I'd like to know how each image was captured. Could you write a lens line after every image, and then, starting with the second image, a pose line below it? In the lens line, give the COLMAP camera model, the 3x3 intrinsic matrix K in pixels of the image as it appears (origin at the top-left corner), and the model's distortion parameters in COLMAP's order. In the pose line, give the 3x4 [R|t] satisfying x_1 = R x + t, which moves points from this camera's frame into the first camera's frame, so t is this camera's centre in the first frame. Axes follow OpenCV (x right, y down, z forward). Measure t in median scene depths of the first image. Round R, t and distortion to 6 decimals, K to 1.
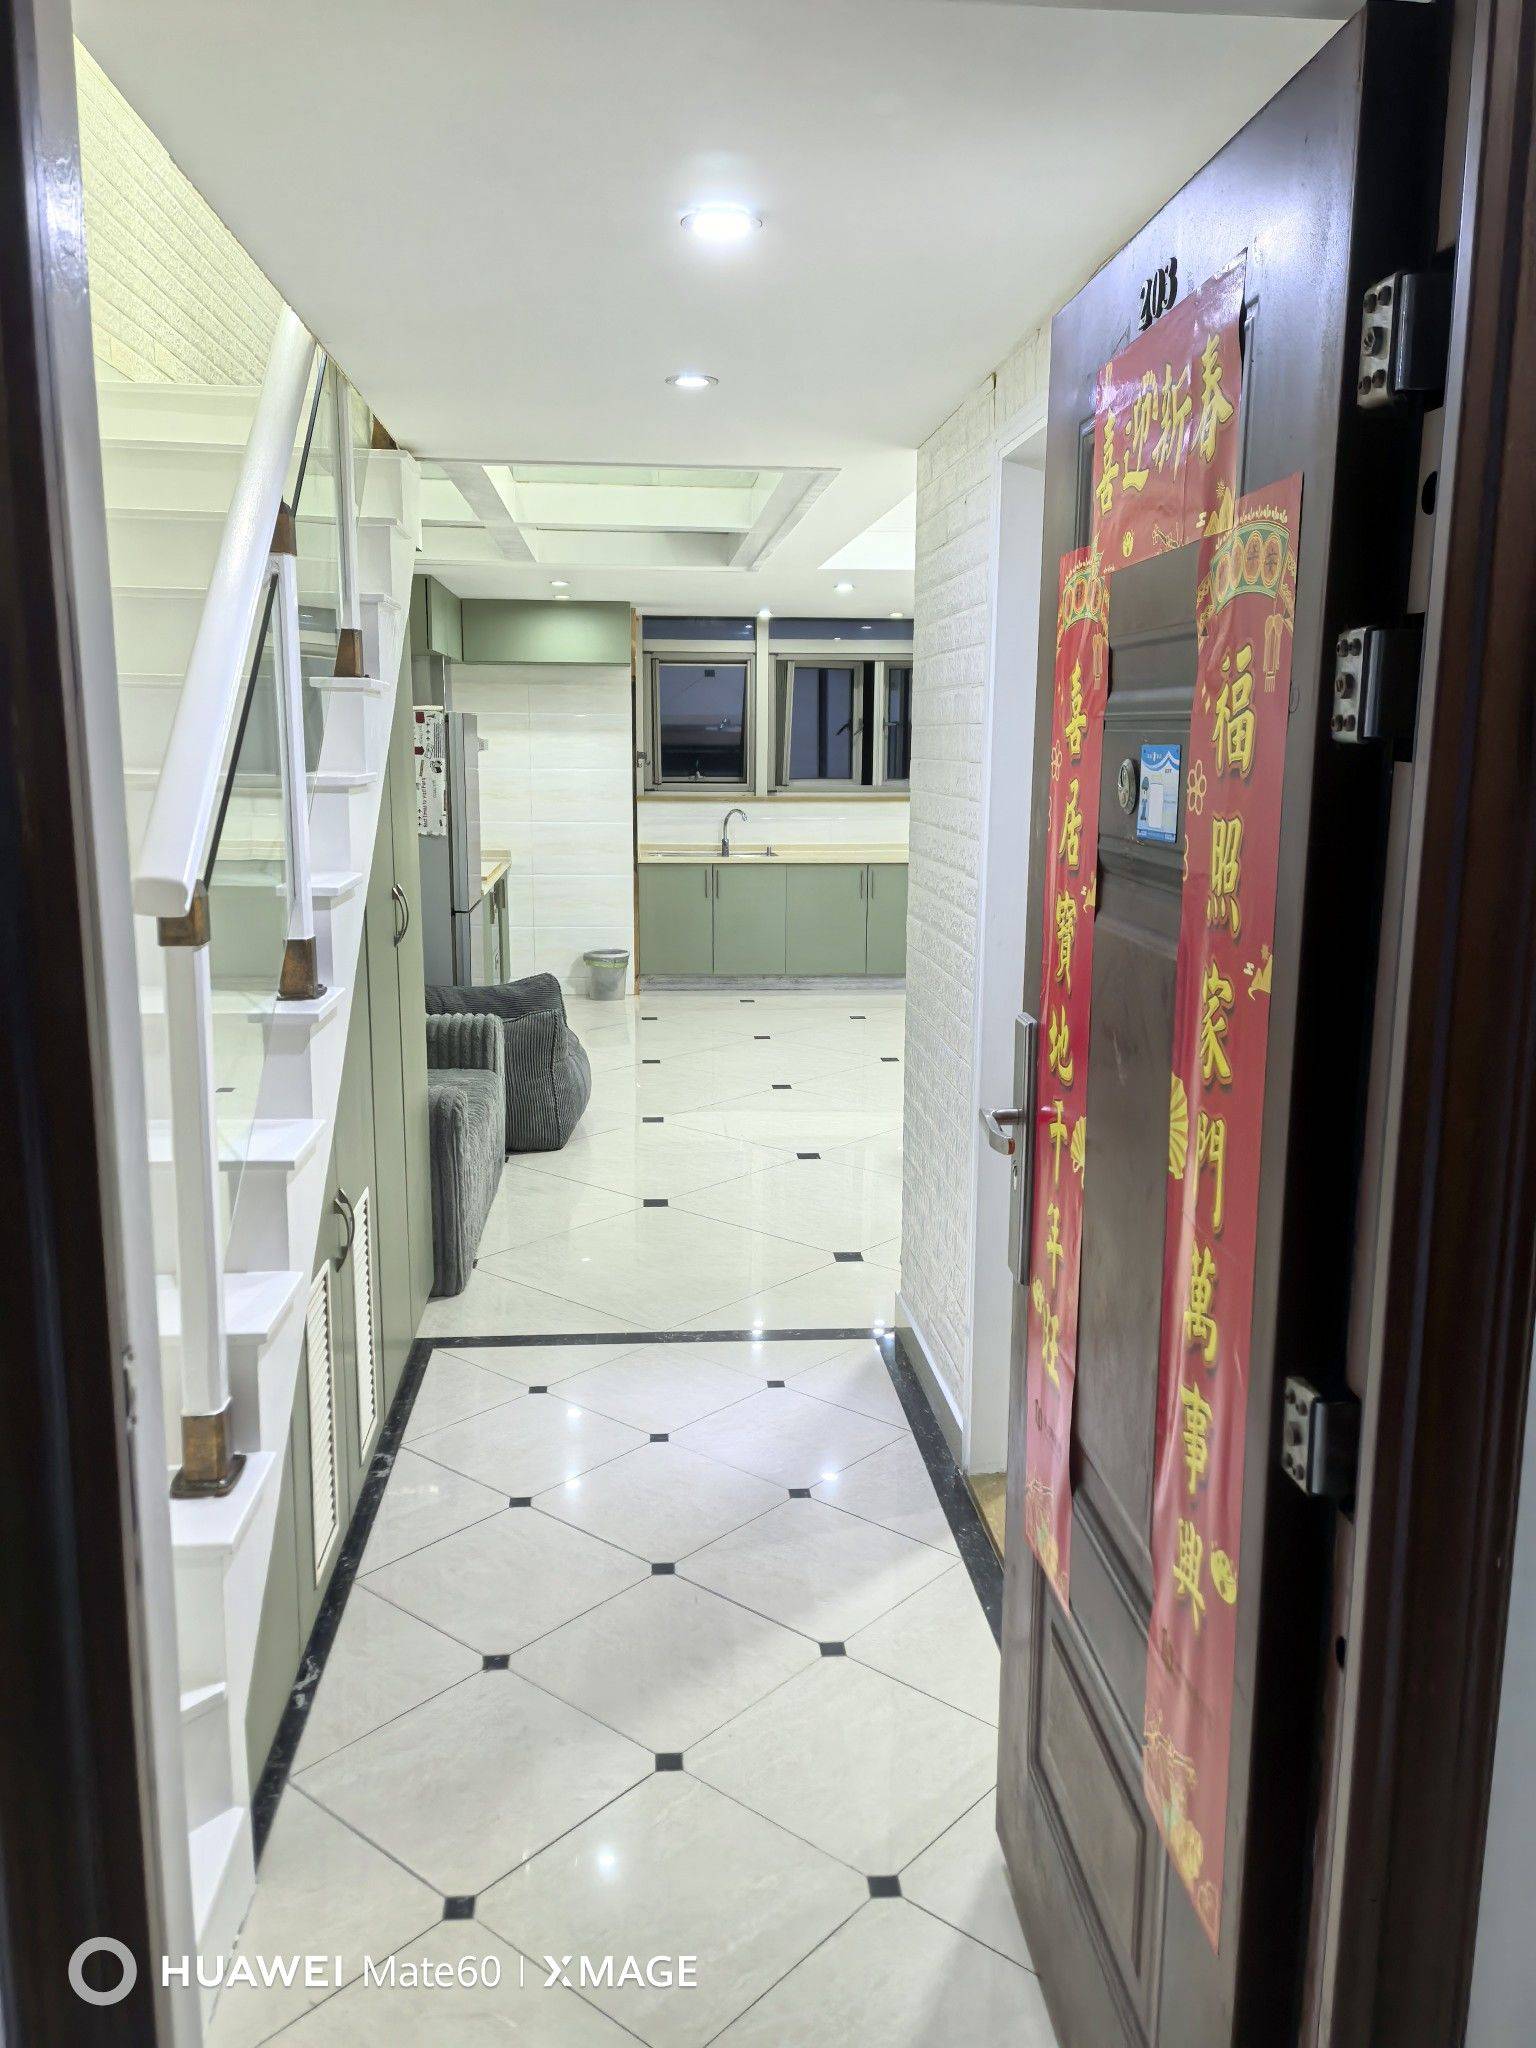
lens RADIAL K [[1599.7, 0, 753.7], [0, 1599.7, 1029.3], [0, 0, 1]] dist [0.102927, -0.135907]
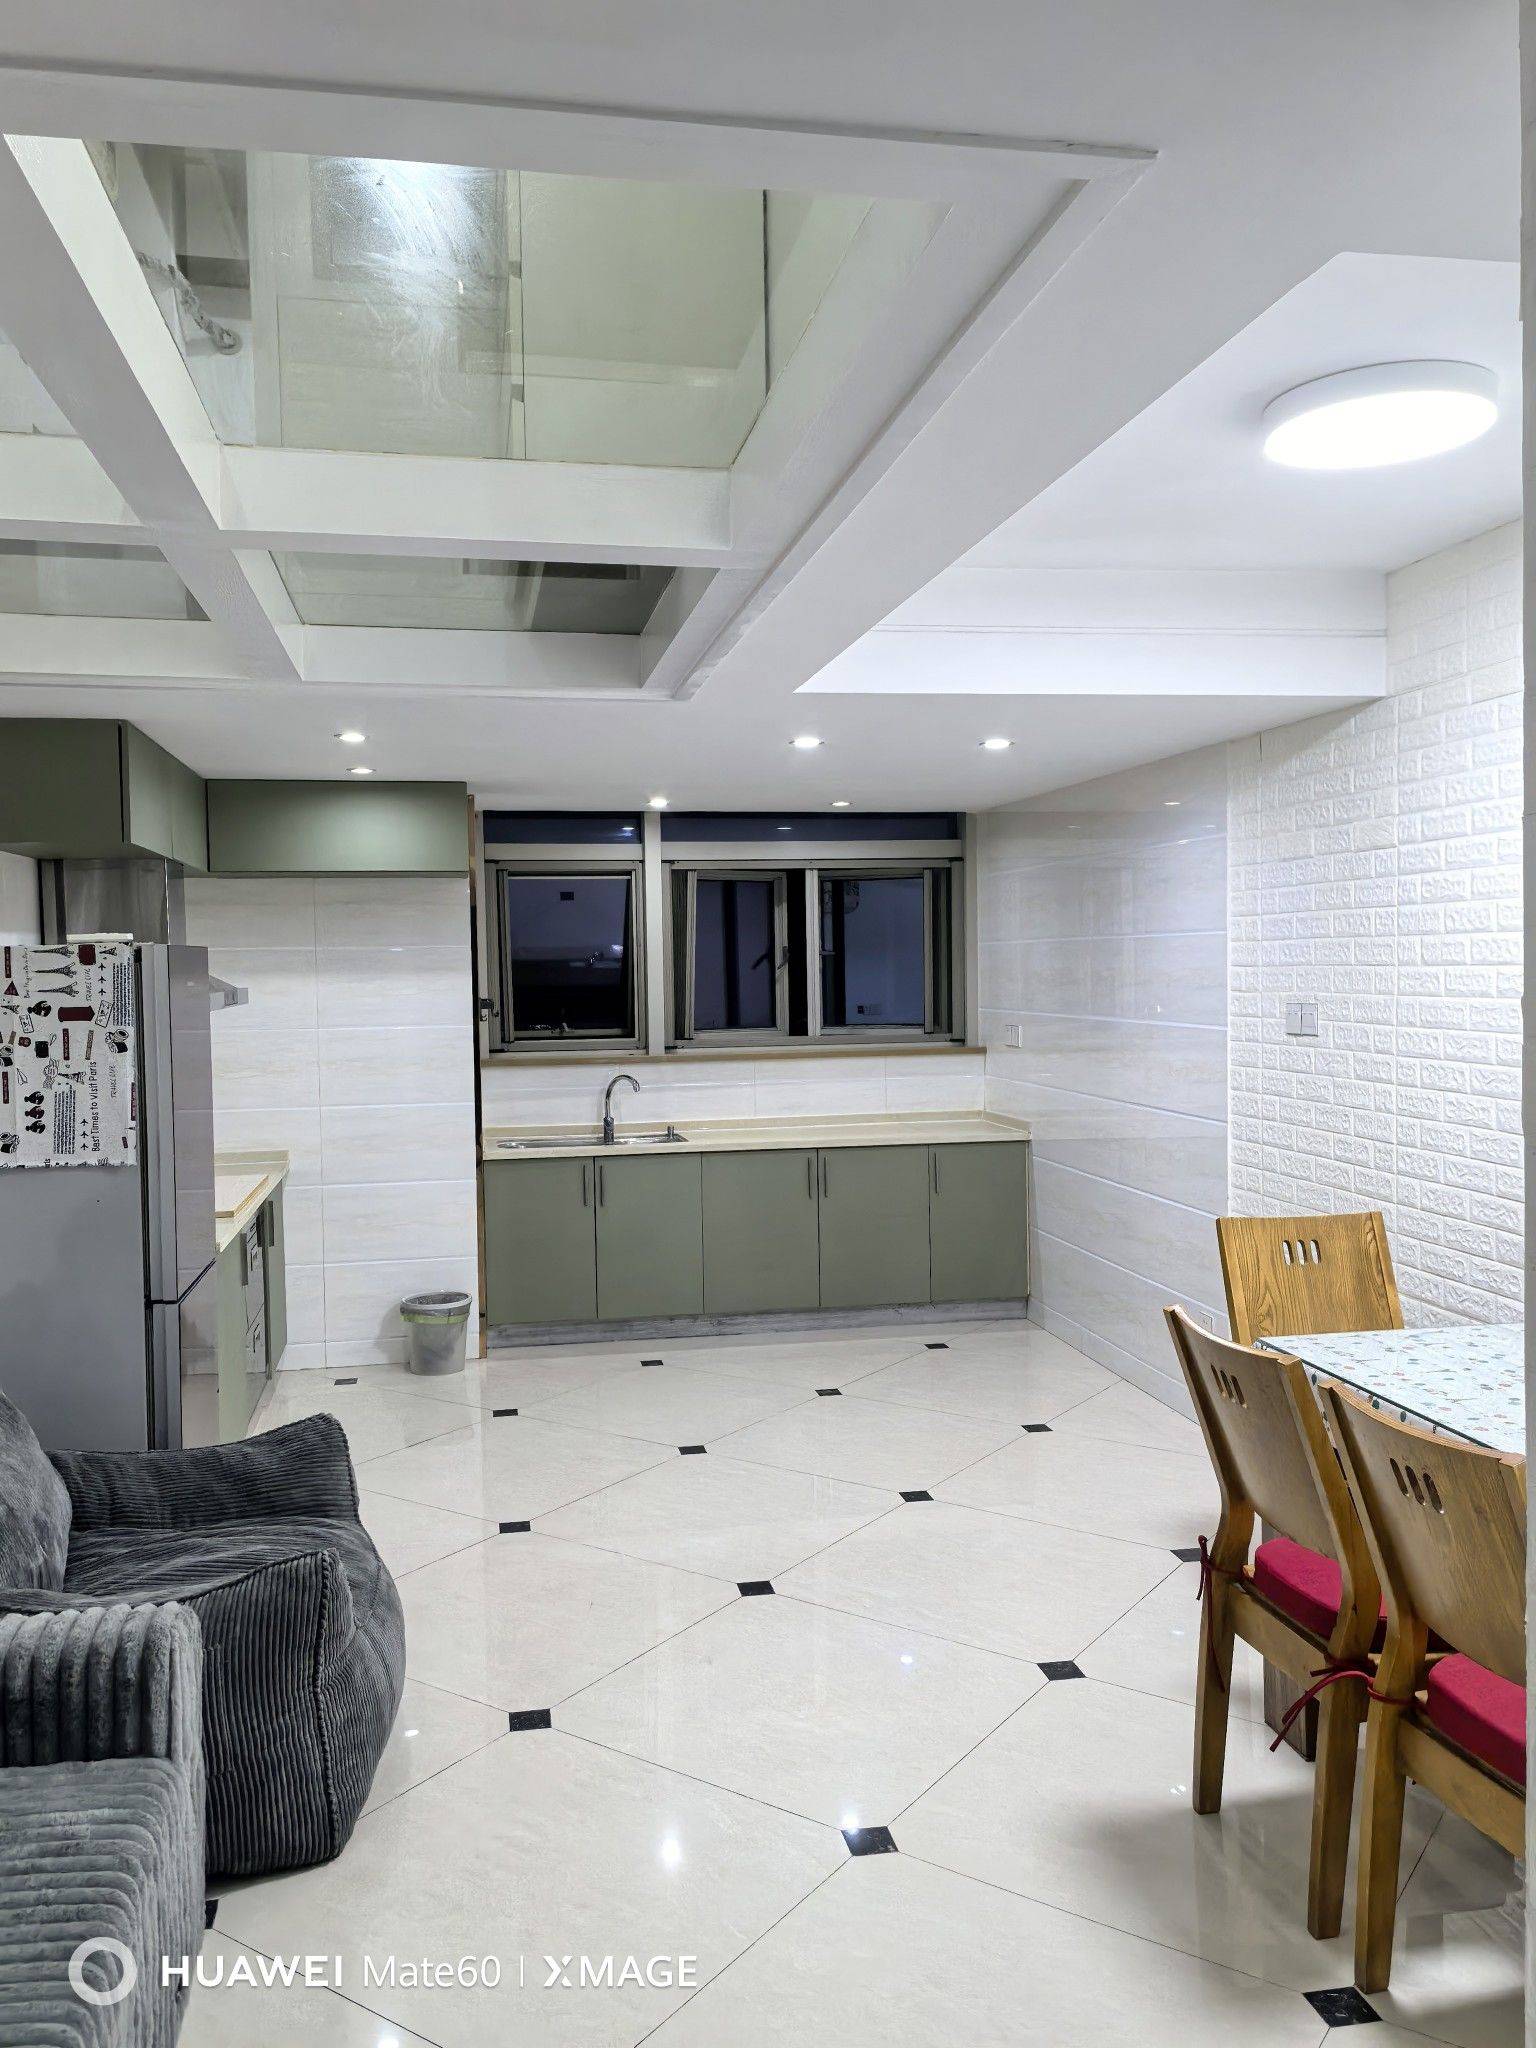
lens RADIAL K [[1599.7, 0, 753.7], [0, 1599.7, 1029.3], [0, 0, 1]] dist [0.102927, -0.135907]
pose [[0.994207, -0.025171, 0.104495, -0.040317], [0.039901, 0.989153, -0.141365, -0.083708], [-0.099804, 0.144715, 0.984427, 0.451284]]
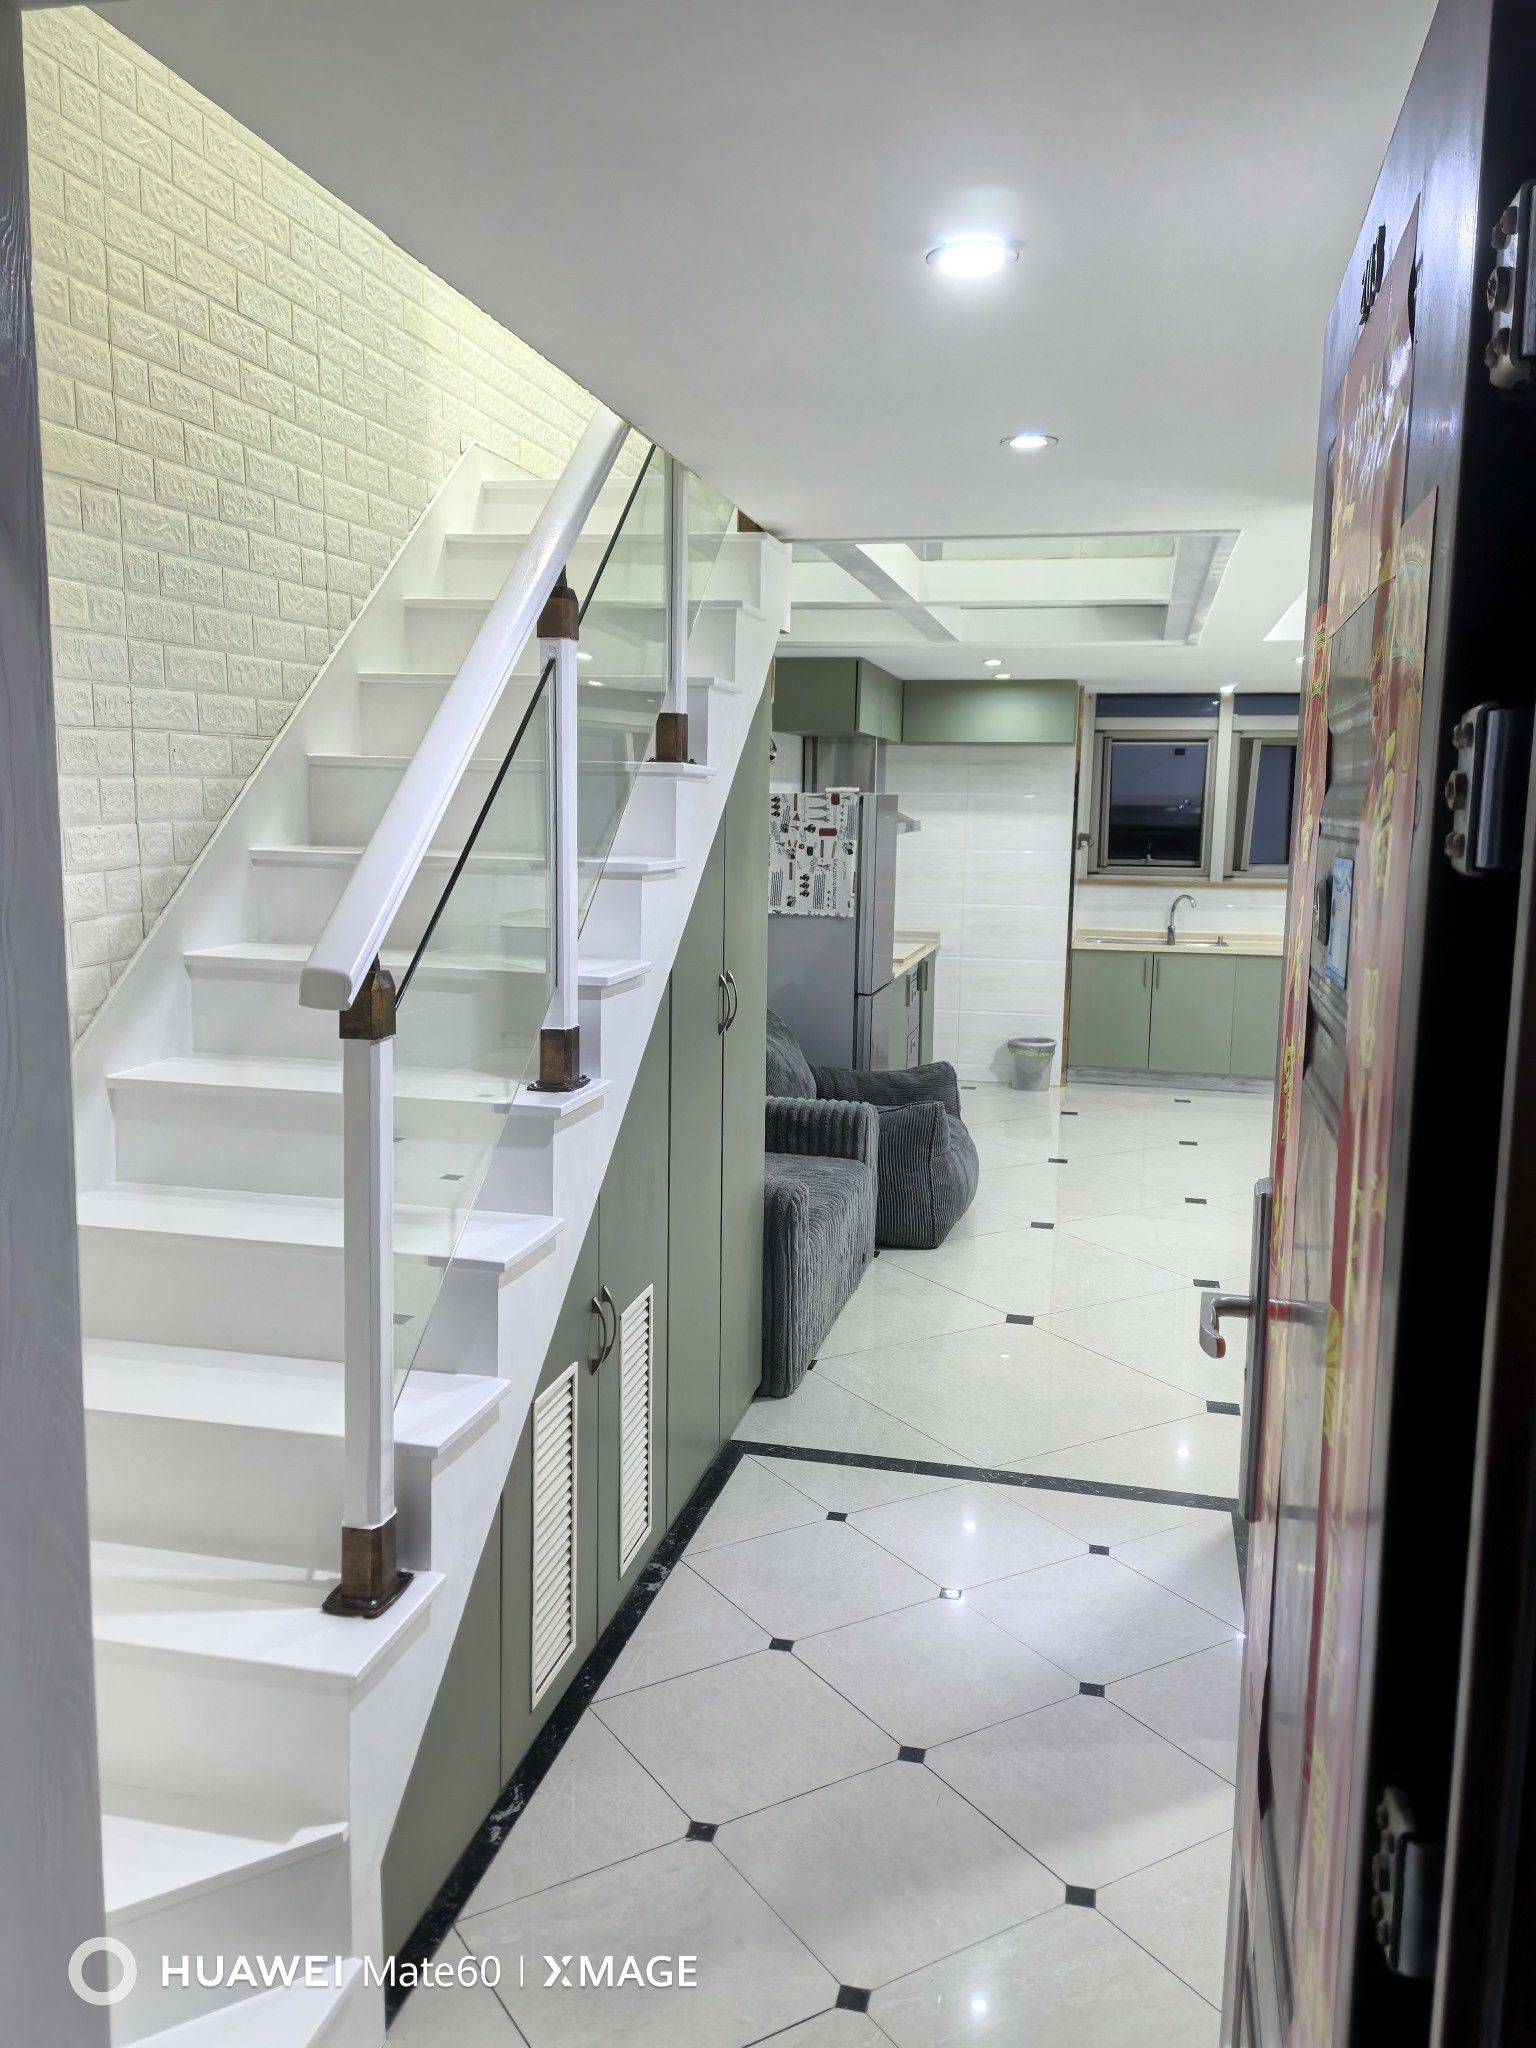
lens RADIAL K [[1599.7, 0, 753.7], [0, 1599.7, 1029.3], [0, 0, 1]] dist [0.102927, -0.135907]
pose [[0.953234, 0.051825, -0.297756, 0.049753], [-0.065776, 0.997147, -0.037020, -0.011630], [0.294988, 0.054874, 0.953924, 0.047000]]
